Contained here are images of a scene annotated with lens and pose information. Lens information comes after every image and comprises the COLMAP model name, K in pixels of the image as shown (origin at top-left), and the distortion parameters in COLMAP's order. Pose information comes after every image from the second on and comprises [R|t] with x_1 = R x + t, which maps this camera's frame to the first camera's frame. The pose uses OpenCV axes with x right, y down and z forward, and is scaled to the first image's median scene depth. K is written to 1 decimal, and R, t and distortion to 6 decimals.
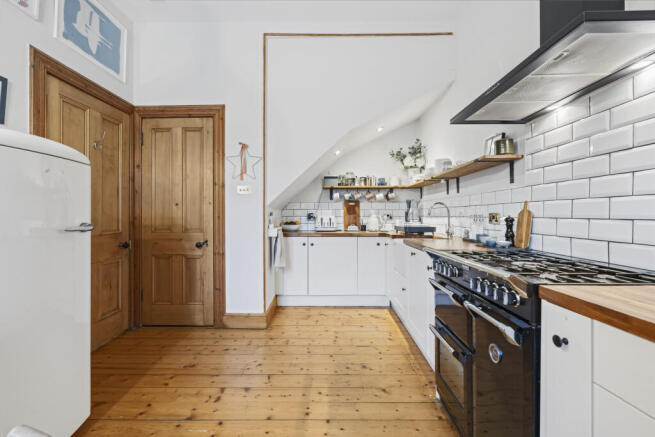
lens RADIAL K [[289.9, 0, 326.4], [0, 289.9, 215.9], [0, 0, 1]] dist [-0.002534, -0.000021]
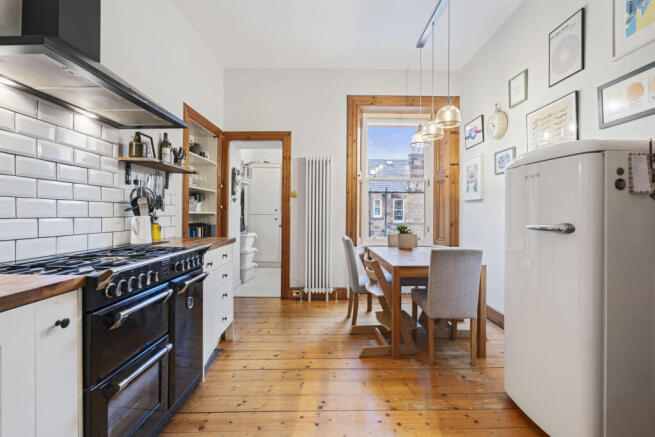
lens RADIAL K [[289.9, 0, 330.3], [0, 289.9, 213.9], [0, 0, 1]] dist [-0.002534, -0.000021]
pose [[-0.999954, 0.003821, -0.008853, -0.128721], [0.003832, 0.999992, -0.001250, -0.000082], [0.008848, -0.001284, -0.999960, 2.039681]]
